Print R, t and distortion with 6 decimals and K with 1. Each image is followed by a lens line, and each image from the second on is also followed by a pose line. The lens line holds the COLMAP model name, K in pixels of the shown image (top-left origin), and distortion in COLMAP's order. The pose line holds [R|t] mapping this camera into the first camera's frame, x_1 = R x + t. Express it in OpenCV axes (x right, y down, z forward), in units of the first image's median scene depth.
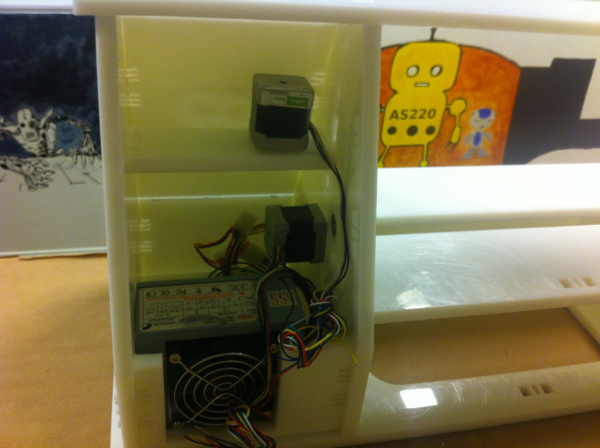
lens RADIAL K [[588.4, 0, 300.0], [0, 588.4, 224.0], [0, 0, 1]] dist [0.131477, -0.480869]
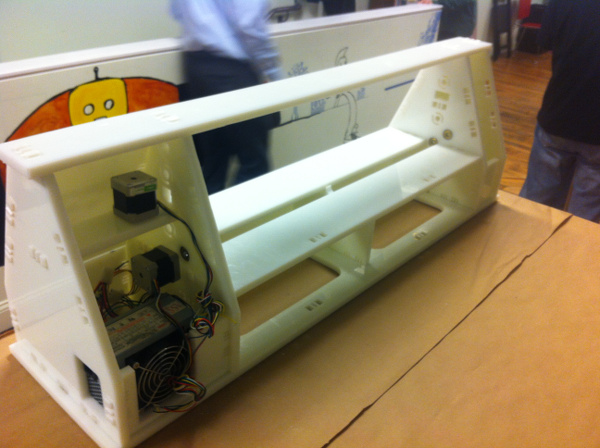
lens RADIAL K [[588.4, 0, 300.0], [0, 588.4, 224.0], [0, 0, 1]] dist [0.131477, -0.480869]
pose [[0.810242, -0.314505, 0.494564, -0.450398], [0.317231, 0.944870, 0.081148, -0.102655], [-0.492821, 0.091141, 0.865345, -0.532334]]
